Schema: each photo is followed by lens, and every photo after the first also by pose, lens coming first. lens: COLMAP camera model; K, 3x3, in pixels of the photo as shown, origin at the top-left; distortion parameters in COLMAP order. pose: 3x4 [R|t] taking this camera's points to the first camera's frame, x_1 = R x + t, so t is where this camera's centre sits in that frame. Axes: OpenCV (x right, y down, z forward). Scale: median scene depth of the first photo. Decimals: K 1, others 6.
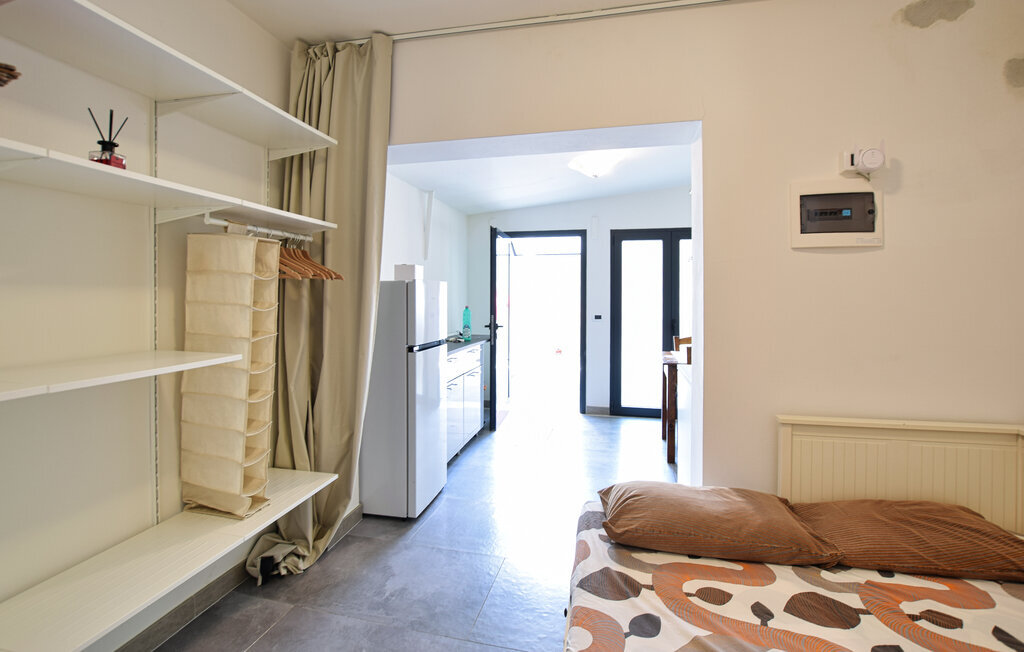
lens RADIAL K [[474.4, 0, 506.7], [0, 474.4, 295.4], [0, 0, 1]] dist [-0.030318, 0.005999]
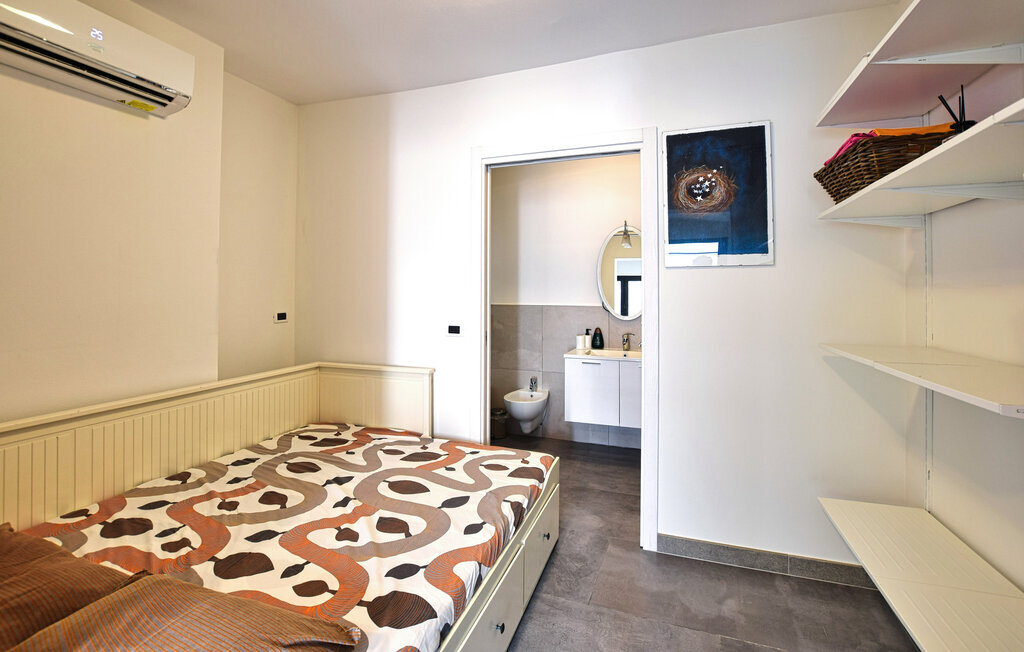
lens RADIAL K [[468.7, 0, 498.2], [0, 468.7, 288.1], [0, 0, 1]] dist [-0.017131, 0.000178]
pose [[-0.989548, -0.006149, 0.144074, -0.067056], [-0.008074, 0.999886, -0.012777, 0.007357], [-0.143979, -0.013807, -0.989484, 1.411788]]
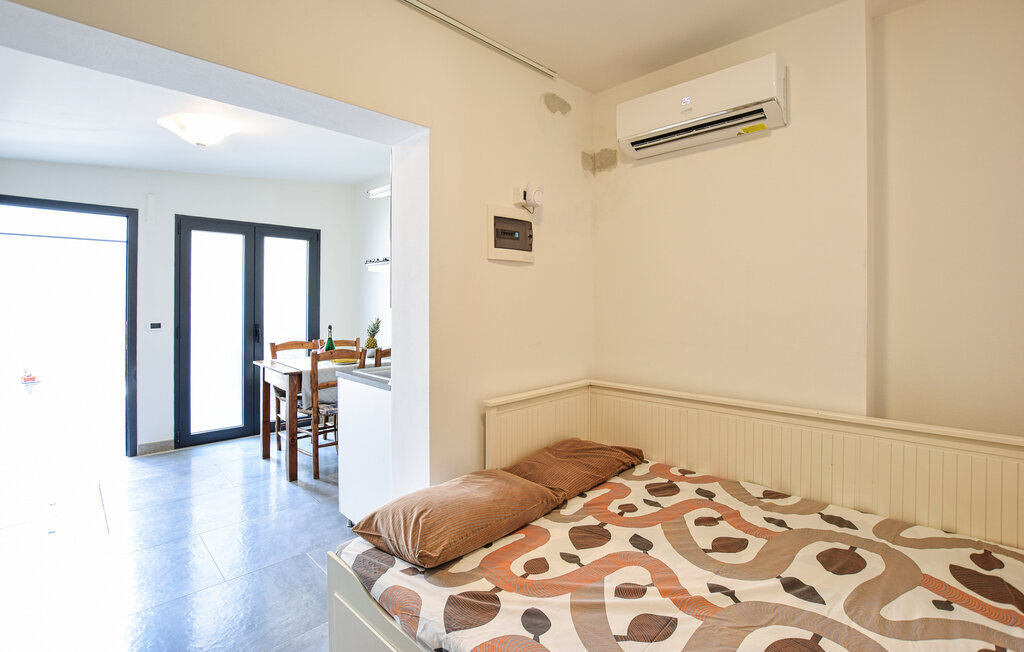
lens RADIAL K [[465.5, 0, 509.4], [0, 465.5, 301.1], [0, 0, 1]] dist [-0.025677, 0.000259]
pose [[0.527076, -0.002149, 0.849815, -0.389911], [-0.003650, 0.999982, 0.004793, 0.000251], [-0.849810, -0.005628, 0.527059, 0.345871]]
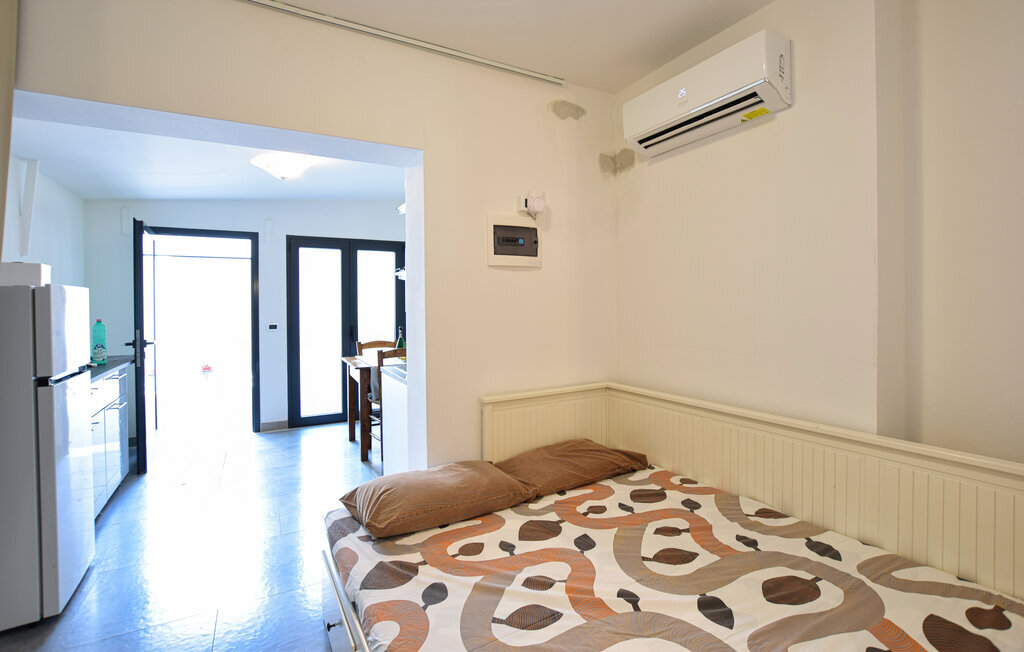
lens RADIAL K [[458.2, 0, 511.9], [0, 458.2, 306.5], [0, 0, 1]] dist [-0.024767, 0.001043]
pose [[0.734944, -0.013544, 0.677993, -0.202704], [0.008052, 0.999904, 0.011246, -0.002881], [-0.678080, -0.002806, 0.734982, 0.040684]]
